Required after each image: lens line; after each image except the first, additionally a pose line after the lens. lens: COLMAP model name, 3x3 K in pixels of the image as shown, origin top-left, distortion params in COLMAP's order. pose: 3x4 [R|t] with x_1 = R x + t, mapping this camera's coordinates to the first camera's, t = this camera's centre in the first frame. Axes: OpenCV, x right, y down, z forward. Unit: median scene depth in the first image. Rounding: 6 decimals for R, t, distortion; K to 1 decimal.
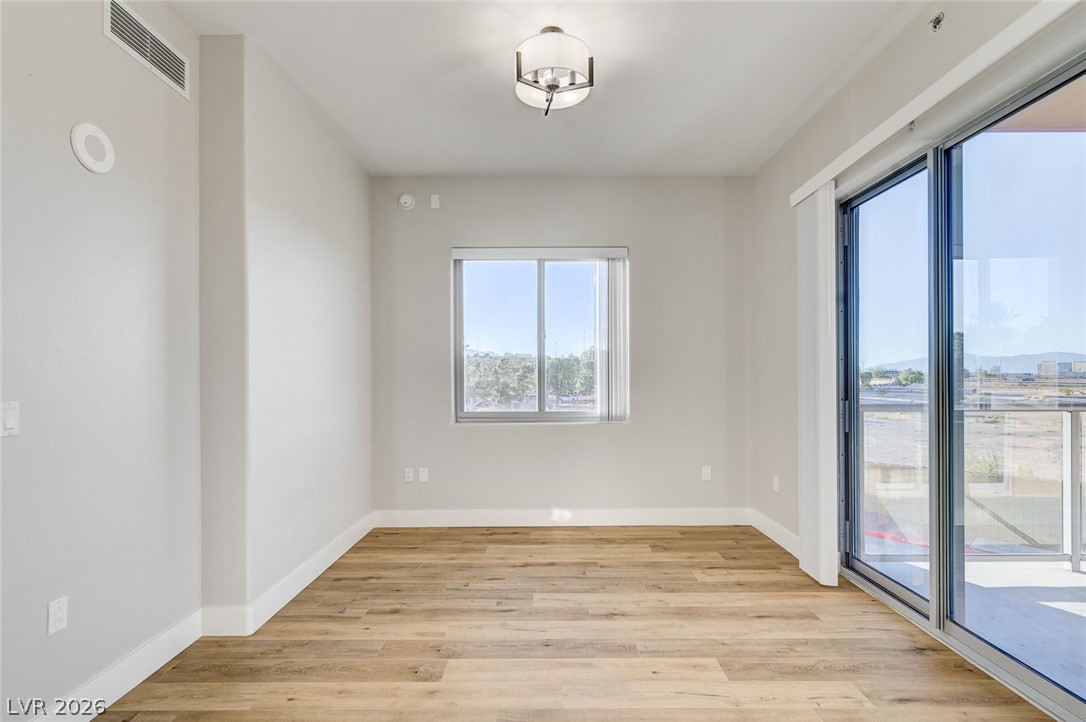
lens RADIAL K [[523.4, 0, 543.4], [0, 523.4, 373.0], [0, 0, 1]] dist [-0.005233, 0.003231]
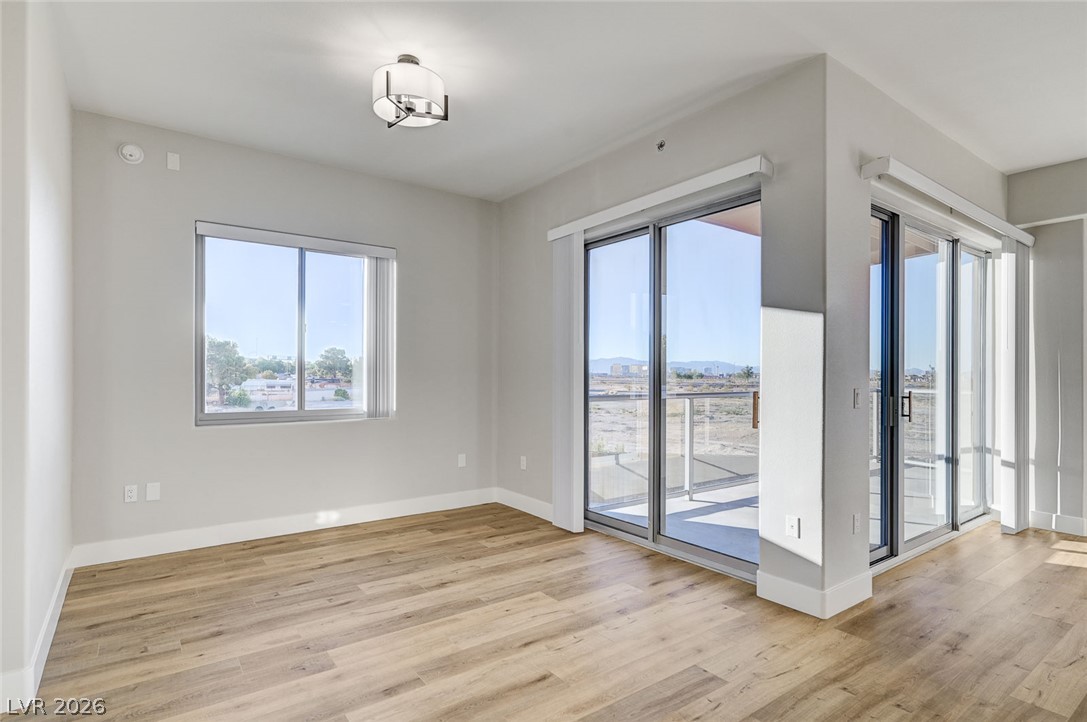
lens RADIAL K [[557.0, 0, 540.7], [0, 557.0, 371.9], [0, 0, 1]] dist [-0.009015, 0.001146]
pose [[0.806360, 0.010199, 0.591337, -0.340849], [-0.011897, 0.999929, -0.001023, 0.000584], [-0.591305, -0.006210, 0.806424, -0.079064]]
